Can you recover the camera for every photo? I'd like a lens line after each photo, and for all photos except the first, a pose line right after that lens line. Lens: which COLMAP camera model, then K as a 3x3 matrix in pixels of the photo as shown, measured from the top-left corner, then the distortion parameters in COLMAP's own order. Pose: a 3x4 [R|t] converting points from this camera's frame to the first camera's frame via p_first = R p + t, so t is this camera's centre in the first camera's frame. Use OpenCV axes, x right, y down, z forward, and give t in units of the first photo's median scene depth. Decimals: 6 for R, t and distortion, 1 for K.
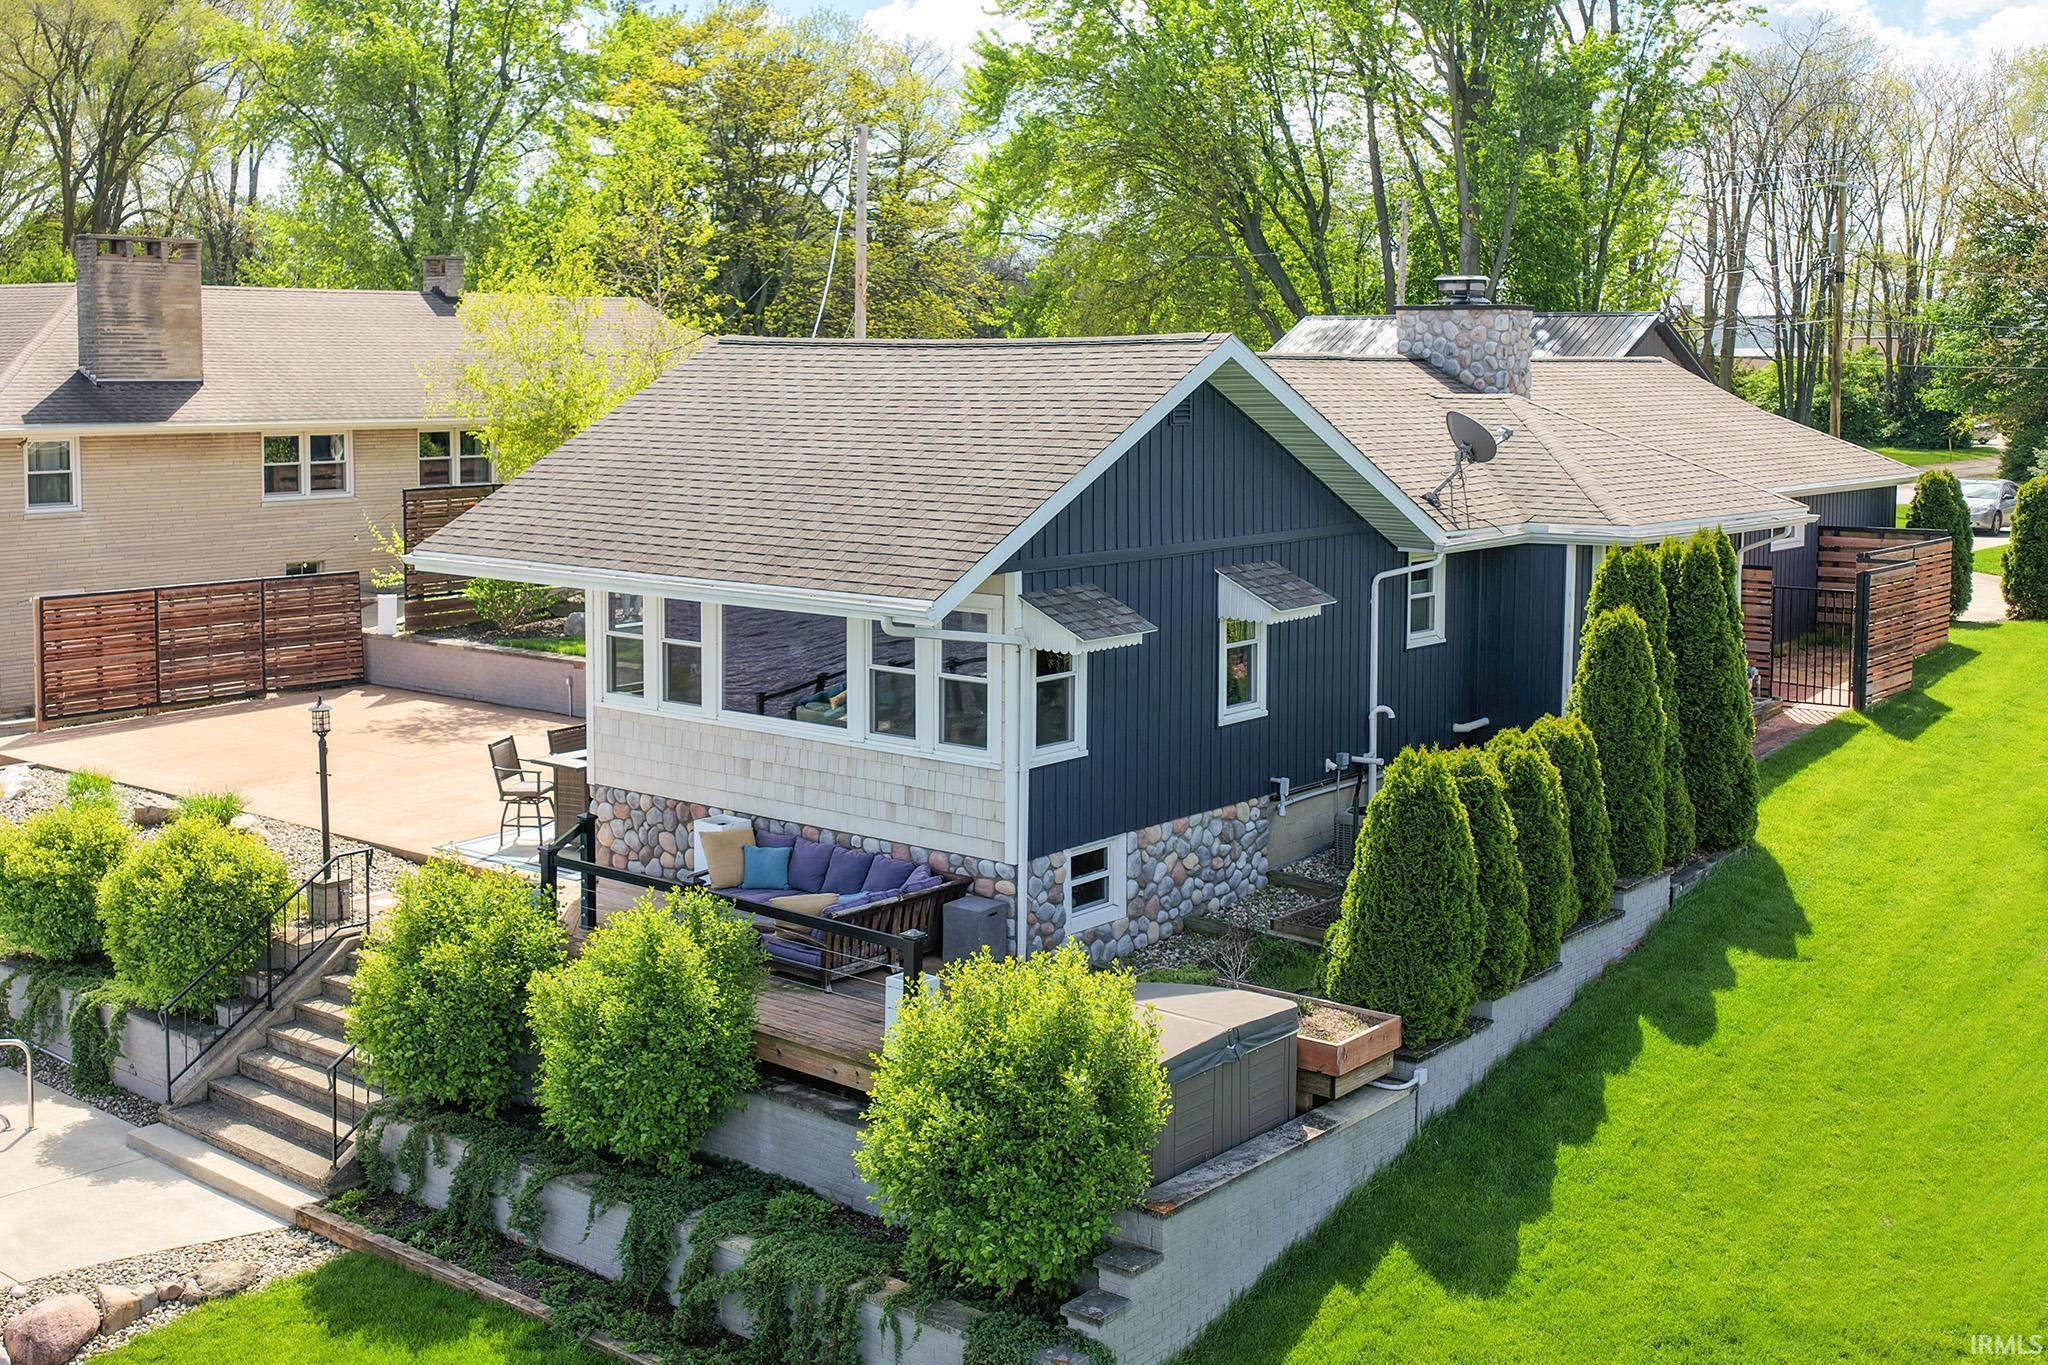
lens RADIAL K [[2163.6, 0, 930.5], [0, 2163.6, 677.9], [0, 0, 1]] dist [-0.012399, -0.016242]
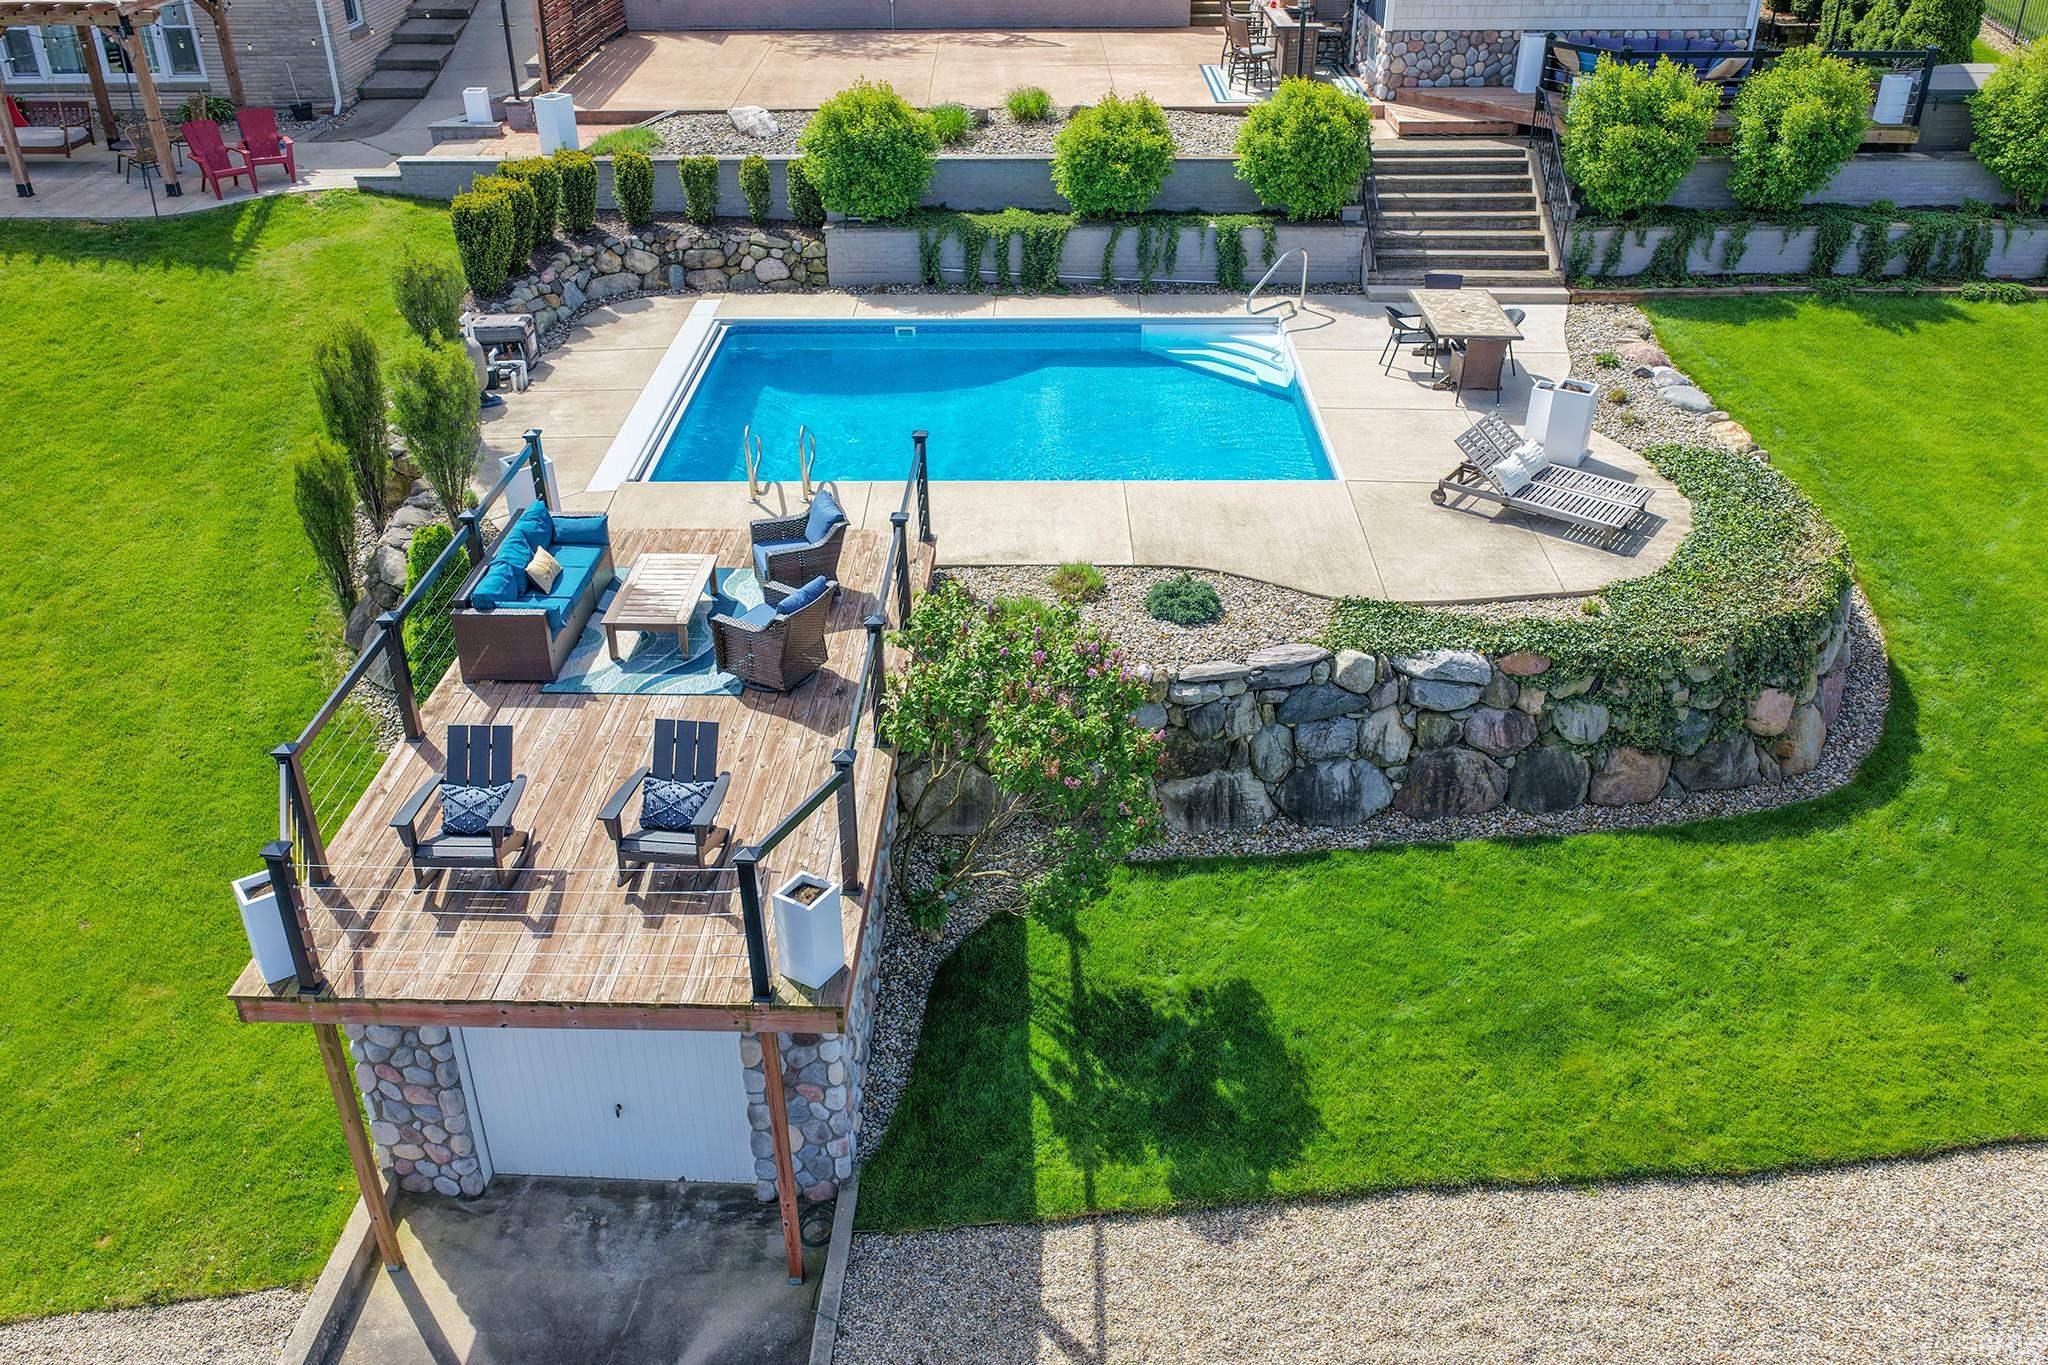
lens RADIAL K [[1649.2, 0, 1032.8], [0, 1649.2, 652.9], [0, 0, 1]] dist [-0.010534, 0.037122]
pose [[0.764725, -0.323035, 0.557534, -1.163131], [0.099520, 0.914087, 0.393118, -0.030959], [-0.636625, -0.245141, 0.731173, 0.236928]]
